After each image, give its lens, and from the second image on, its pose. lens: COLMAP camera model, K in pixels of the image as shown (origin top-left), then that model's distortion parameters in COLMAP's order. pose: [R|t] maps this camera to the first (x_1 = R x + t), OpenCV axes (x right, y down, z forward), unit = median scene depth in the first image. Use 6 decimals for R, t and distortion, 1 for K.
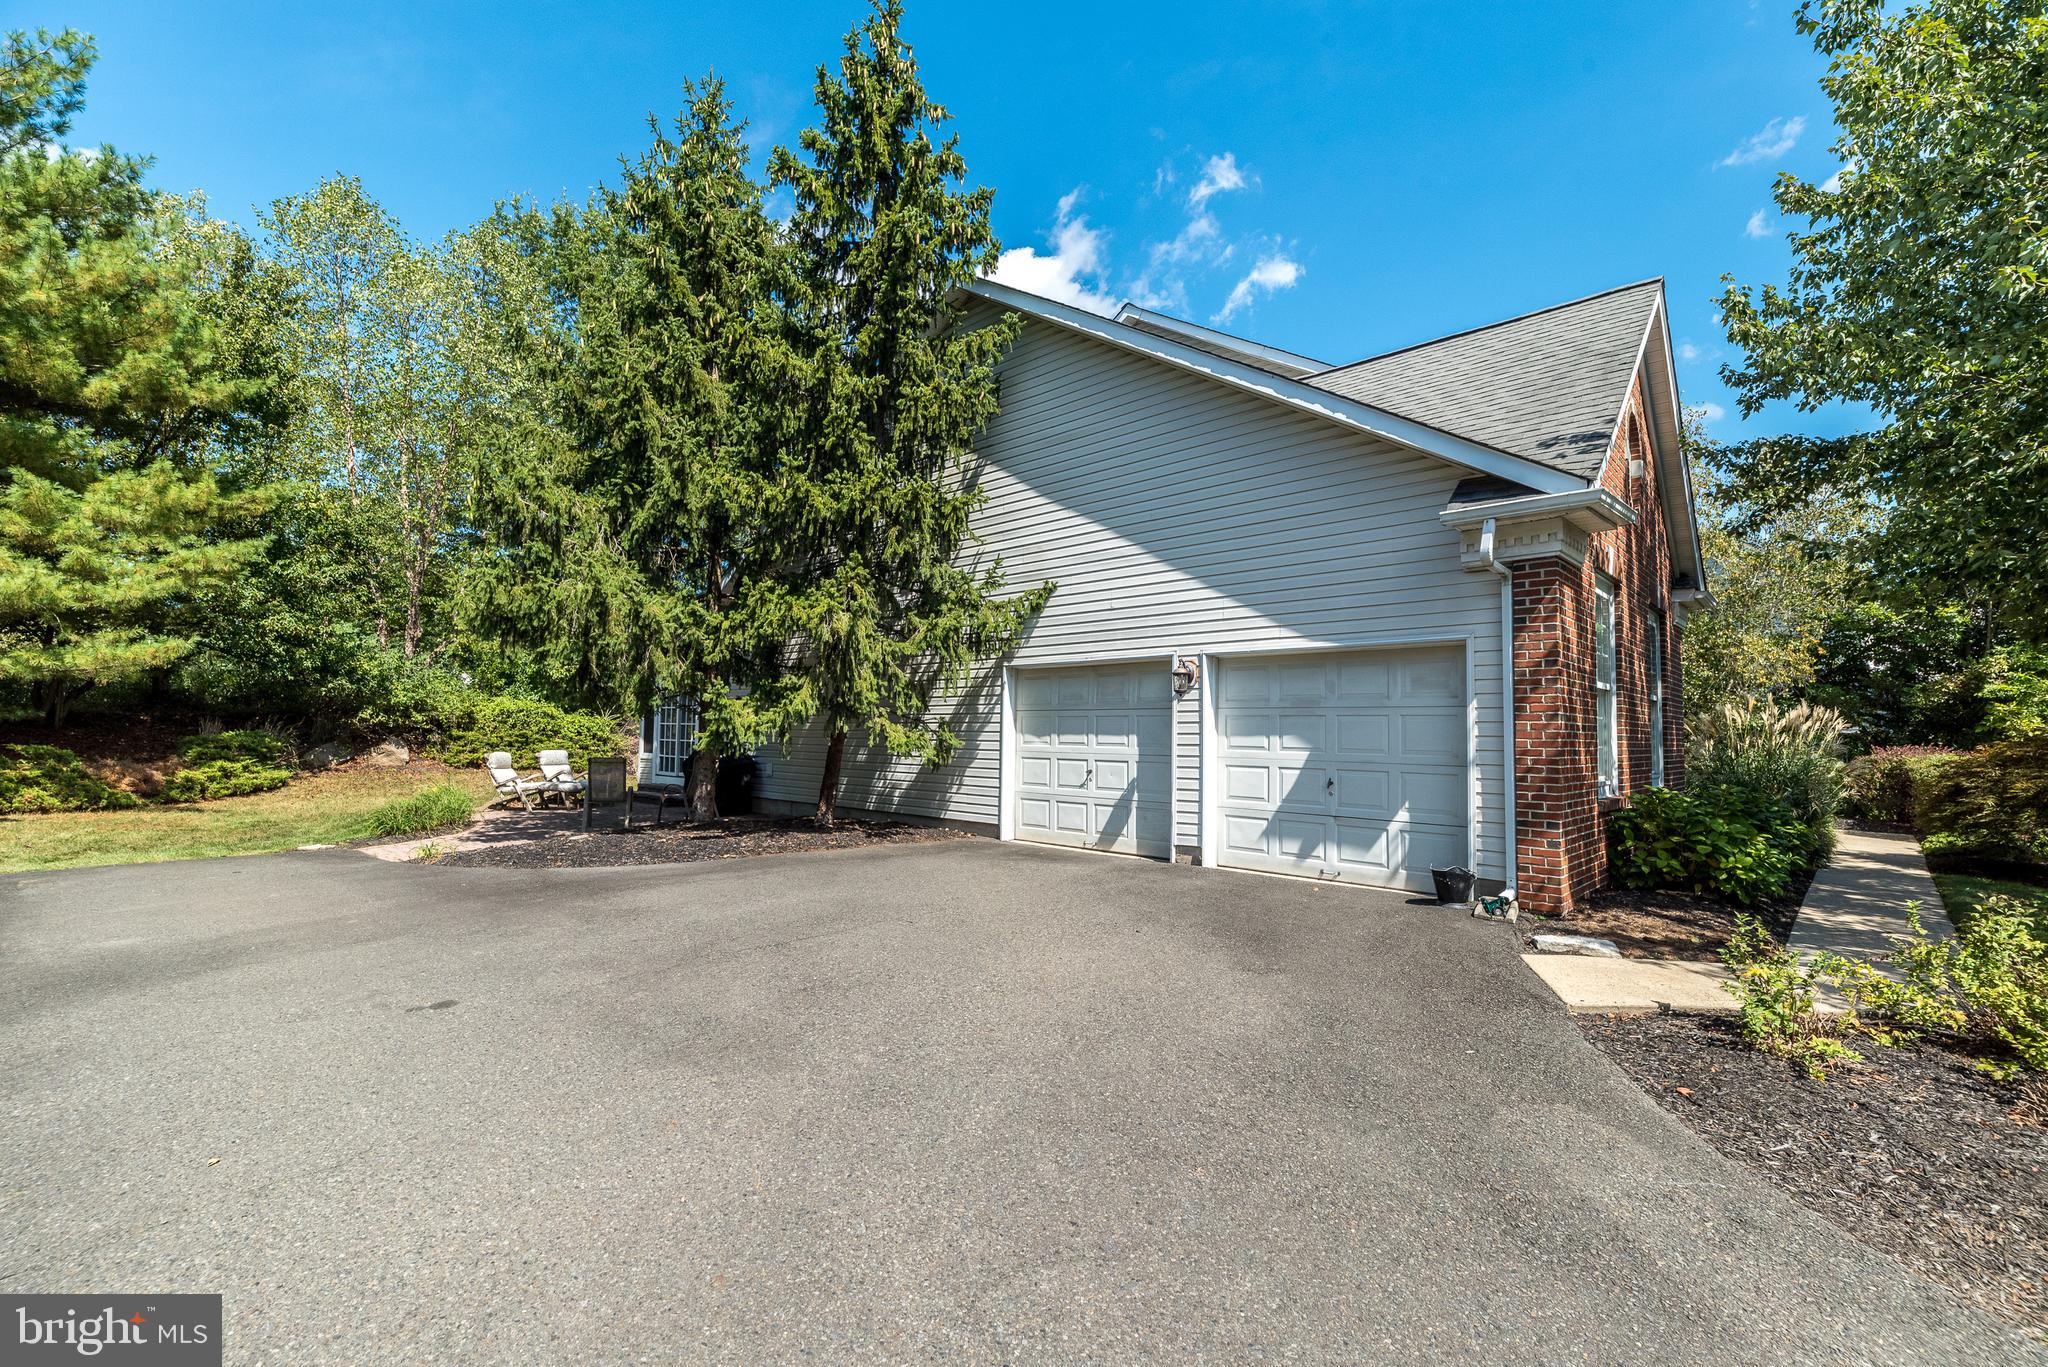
lens RADIAL K [[899.8, 0, 1024.0], [0, 899.8, 683.5], [0, 0, 1]] dist [0.000960, 0.000153]
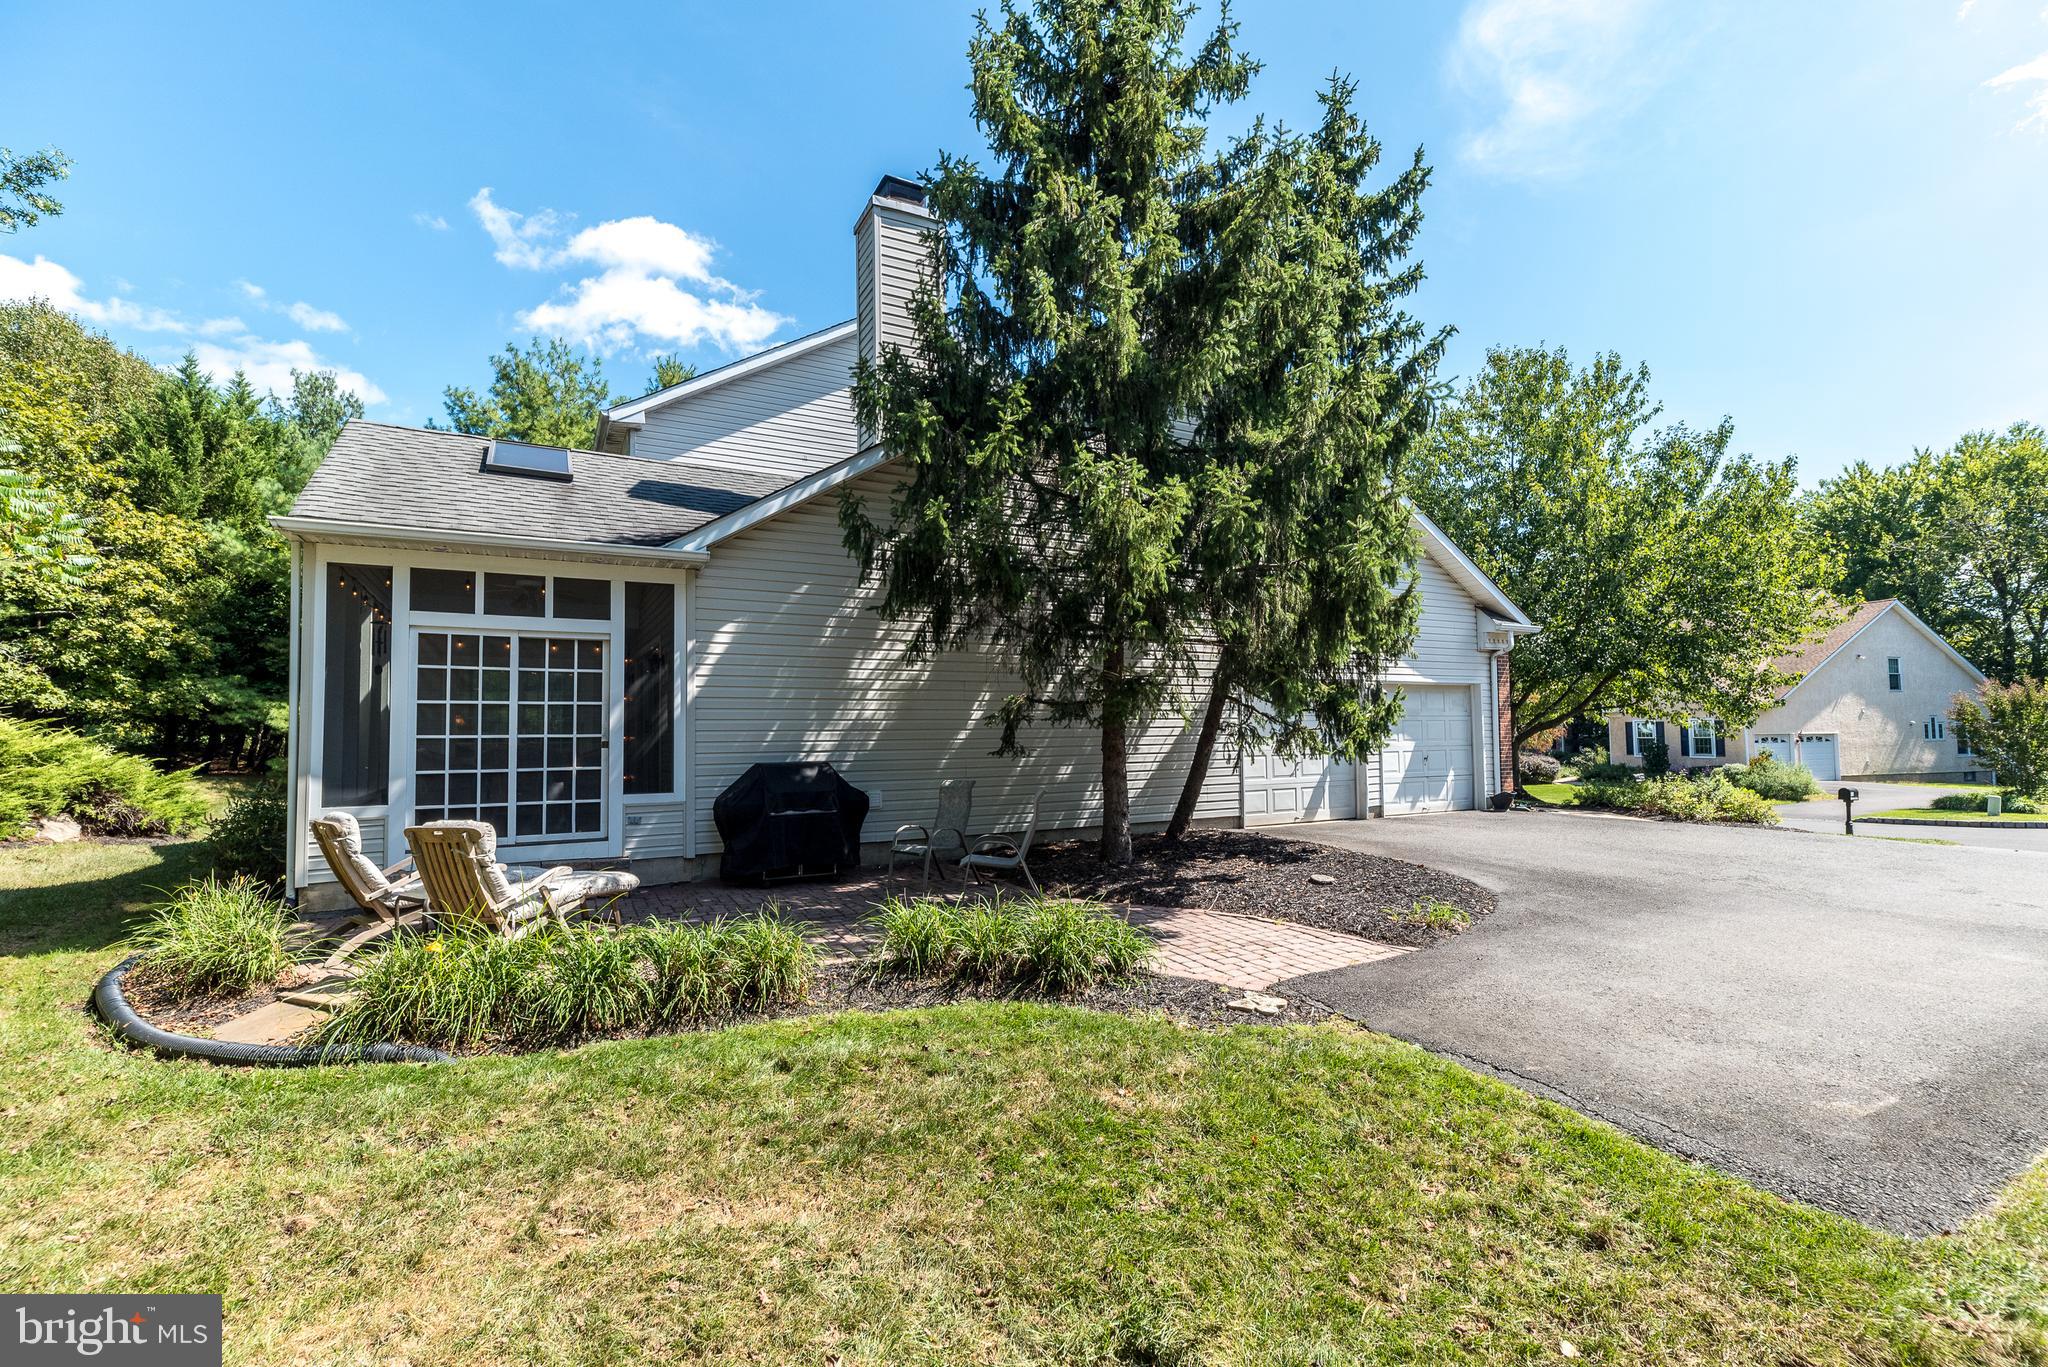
lens RADIAL K [[899.8, 0, 1024.0], [0, 899.8, 683.5], [0, 0, 1]] dist [0.000960, 0.000153]
pose [[0.314981, 0.031760, 0.948567, -1.214056], [-0.037010, 0.999091, -0.021162, 0.022520], [-0.948376, -0.028441, 0.315870, 0.904637]]
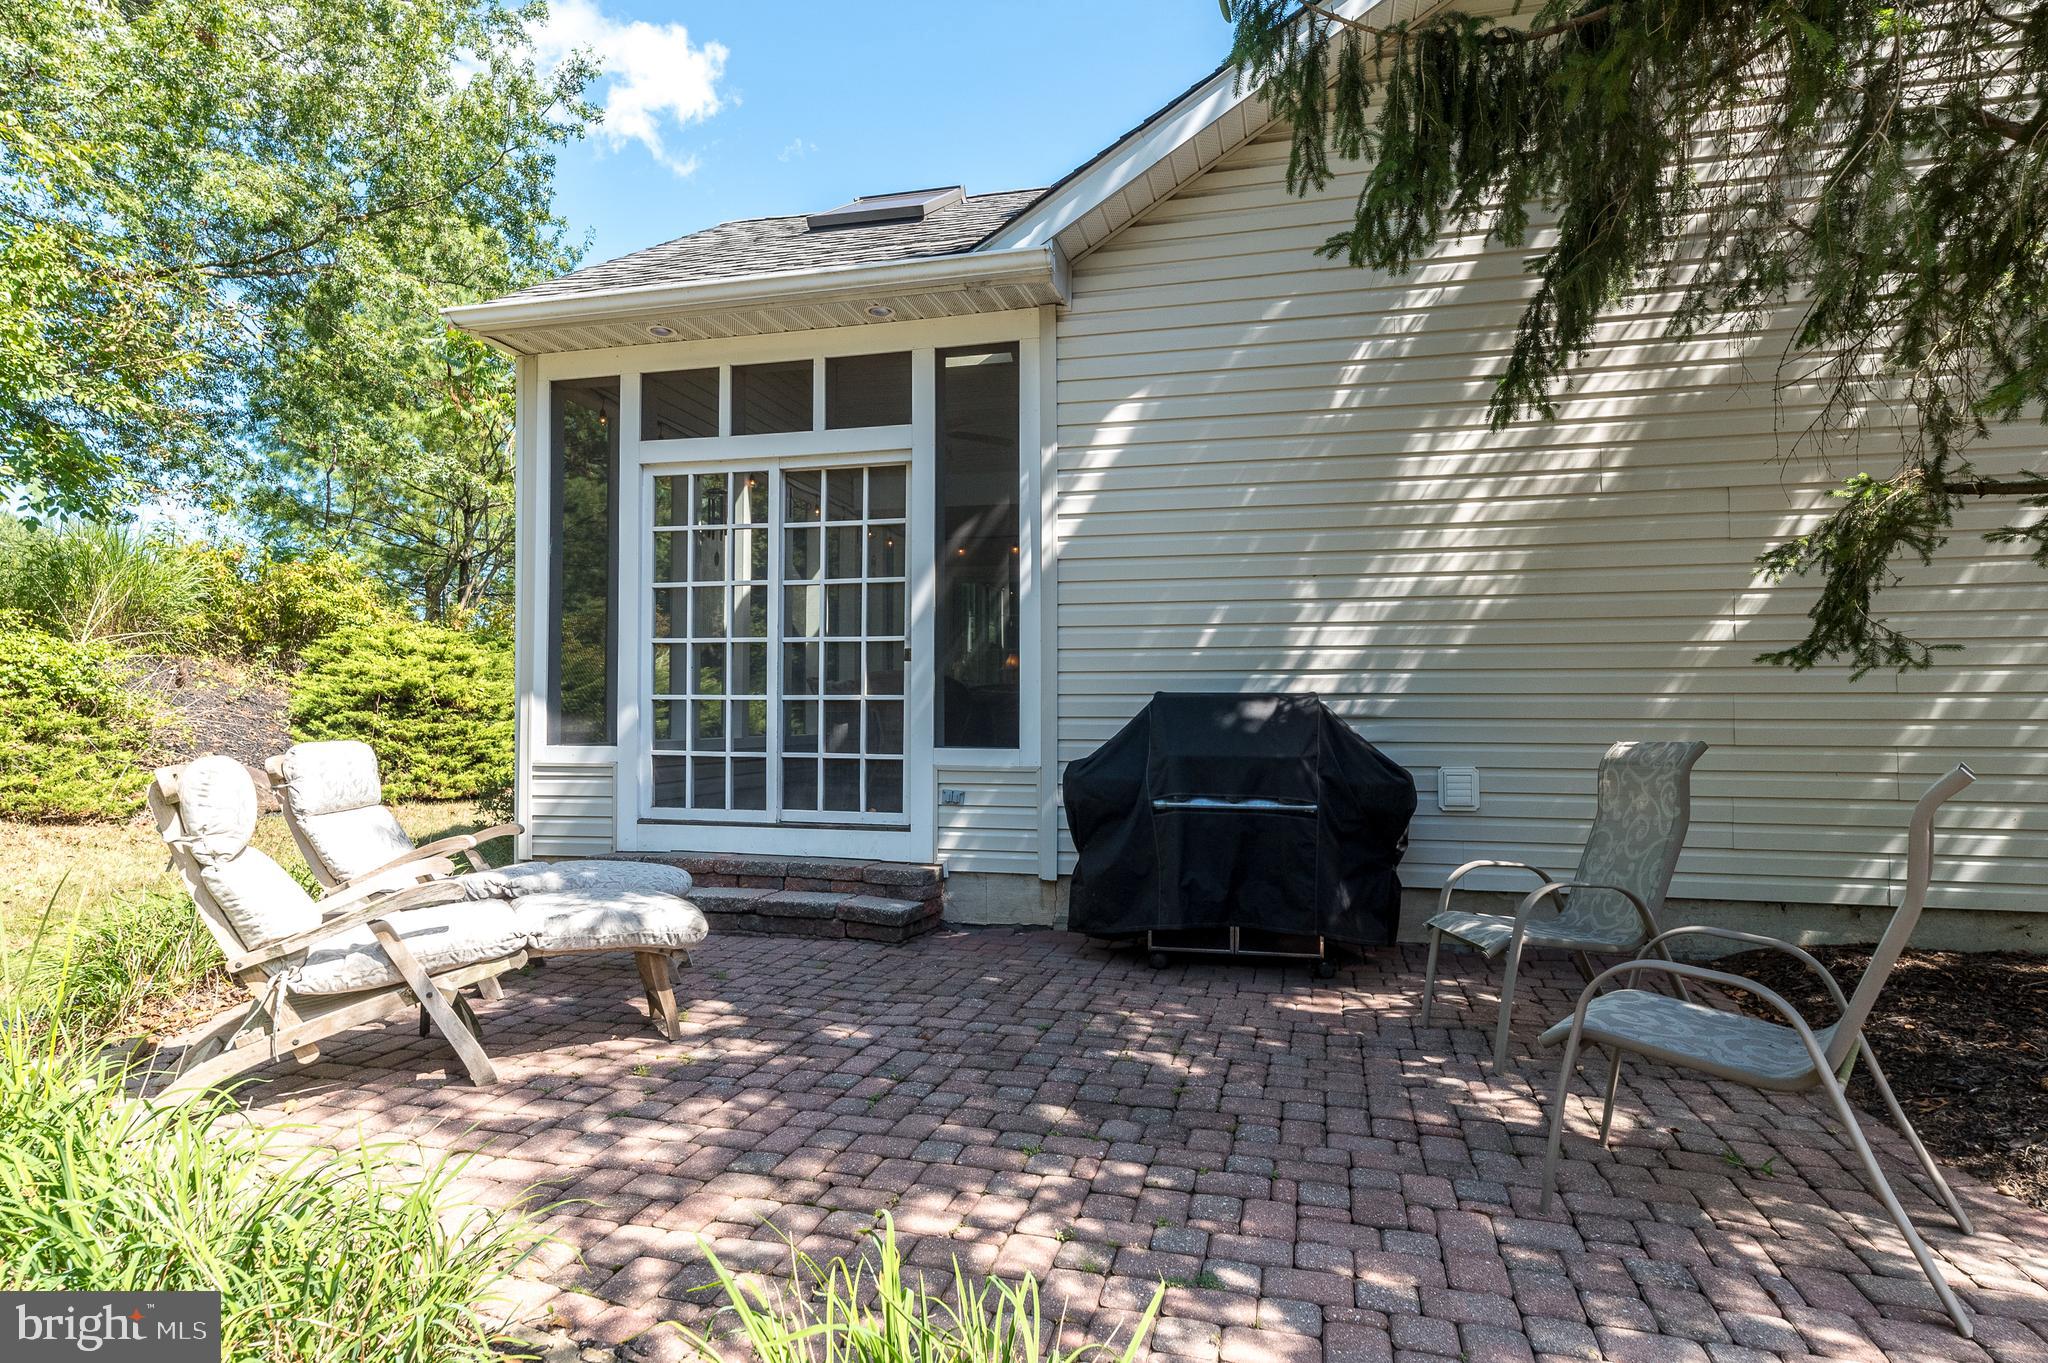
lens RADIAL K [[1066.5, 0, 1024.0], [0, 1066.5, 681.5], [0, 0, 1]] dist [-0.031399, -0.000140]
pose [[0.874417, -0.000066, 0.485175, -0.755784], [-0.014849, 0.999528, 0.026897, 0.073857], [-0.484948, -0.030724, 0.874003, 1.037670]]
